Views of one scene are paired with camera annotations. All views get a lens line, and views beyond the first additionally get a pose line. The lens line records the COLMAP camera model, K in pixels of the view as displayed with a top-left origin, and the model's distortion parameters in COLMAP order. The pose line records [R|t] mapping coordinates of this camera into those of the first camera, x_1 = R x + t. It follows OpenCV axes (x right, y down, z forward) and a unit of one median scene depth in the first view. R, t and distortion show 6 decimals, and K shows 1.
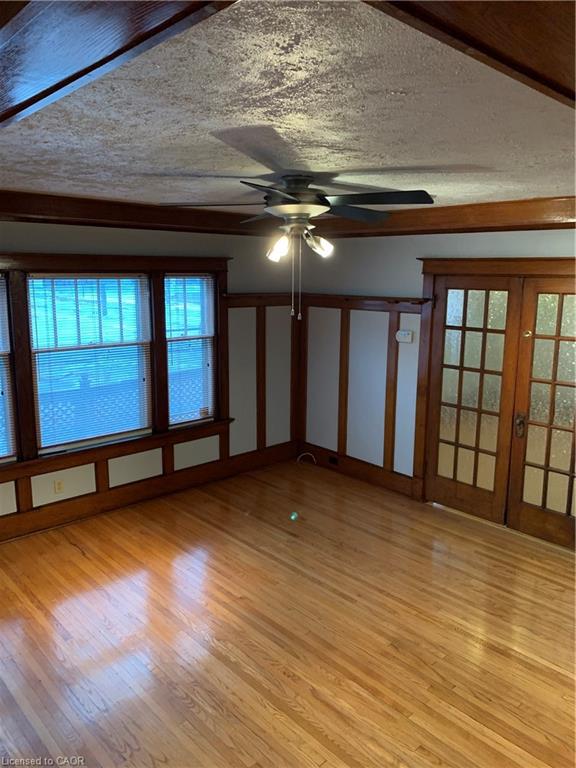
lens RADIAL K [[587.9, 0, 289.6], [0, 587.9, 378.0], [0, 0, 1]] dist [0.079013, -0.093055]
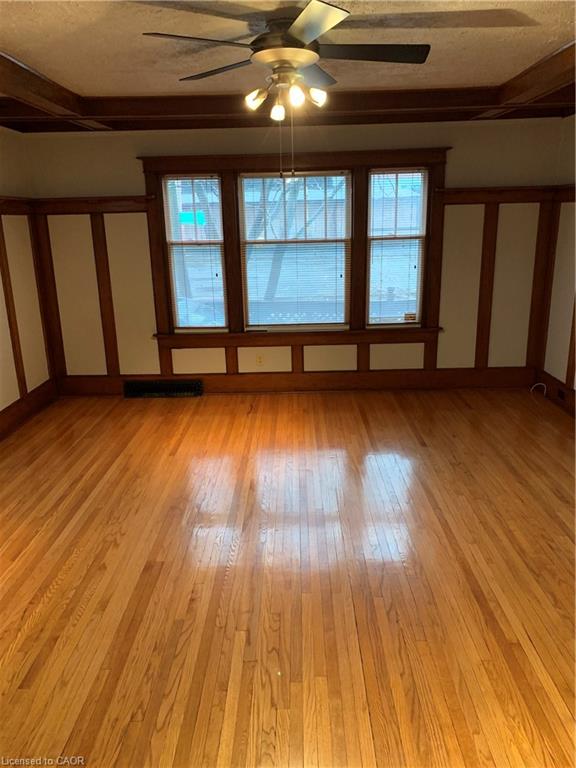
lens RADIAL K [[587.2, 0, 285.5], [0, 587.2, 380.3], [0, 0, 1]] dist [0.064011, -0.070370]
pose [[0.728285, 0.159973, -0.666341, 0.449894], [-0.094352, 0.986518, 0.133717, 0.060984], [0.678748, -0.034514, 0.733559, 0.171877]]
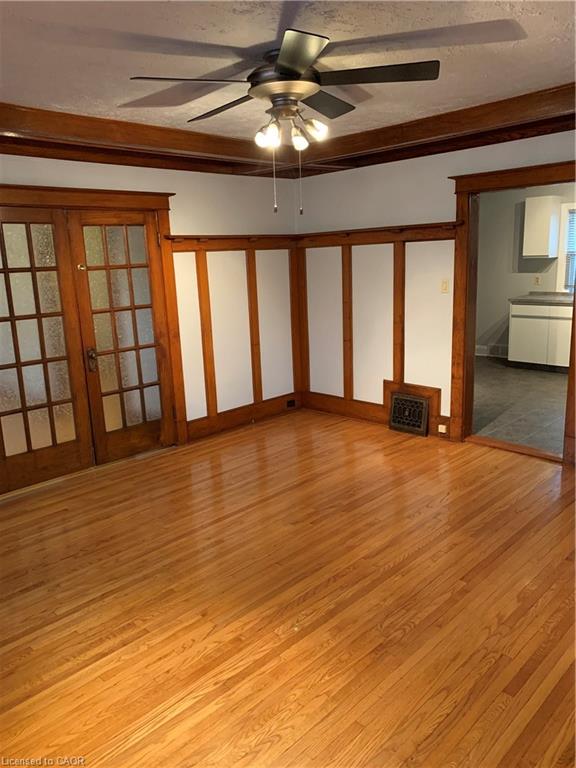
lens RADIAL K [[576.5, 0, 288.0], [0, 576.5, 384.0], [0, 0, 1]] dist [0.004901, -0.000179]
pose [[-0.045023, -0.226310, 0.973014, -0.577168], [0.212172, 0.949615, 0.230685, -0.036381], [-0.976195, 0.216832, 0.005262, 0.668556]]
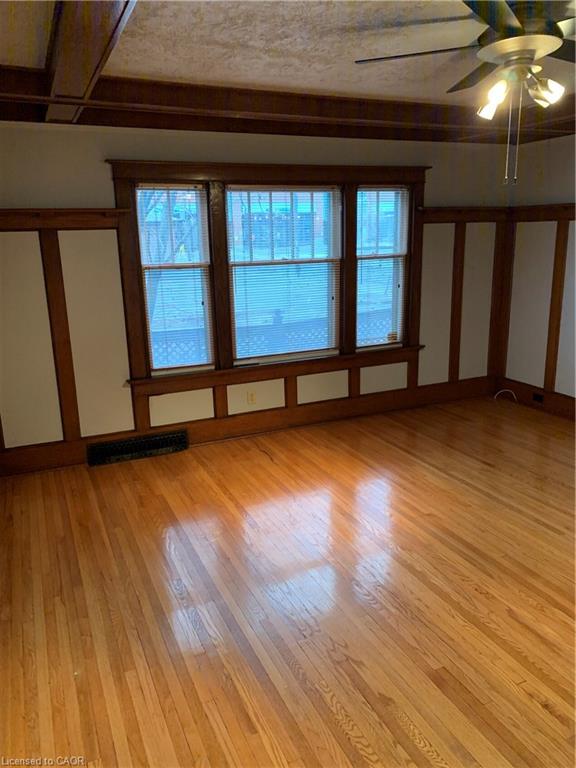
lens RADIAL K [[587.9, 0, 289.6], [0, 587.9, 378.0], [0, 0, 1]] dist [0.079013, -0.093055]
pose [[0.950646, 0.043895, -0.307158, -0.009541], [-0.024754, 0.997517, 0.065938, 0.079820], [0.309290, -0.055080, 0.949371, 0.046148]]
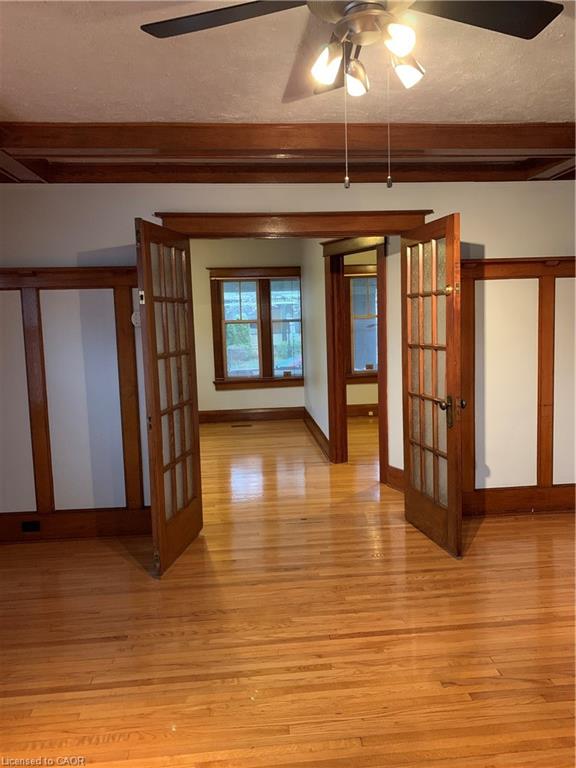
lens RADIAL K [[612.9, 0, 319.8], [0, 612.9, 384.4], [0, 0, 1]] dist [0.054241, -0.001693]
pose [[0.614052, -0.143289, 0.776149, -0.326695], [0.169804, 0.984338, 0.047383, 0.011099], [-0.770783, 0.102698, 0.628766, 0.405091]]
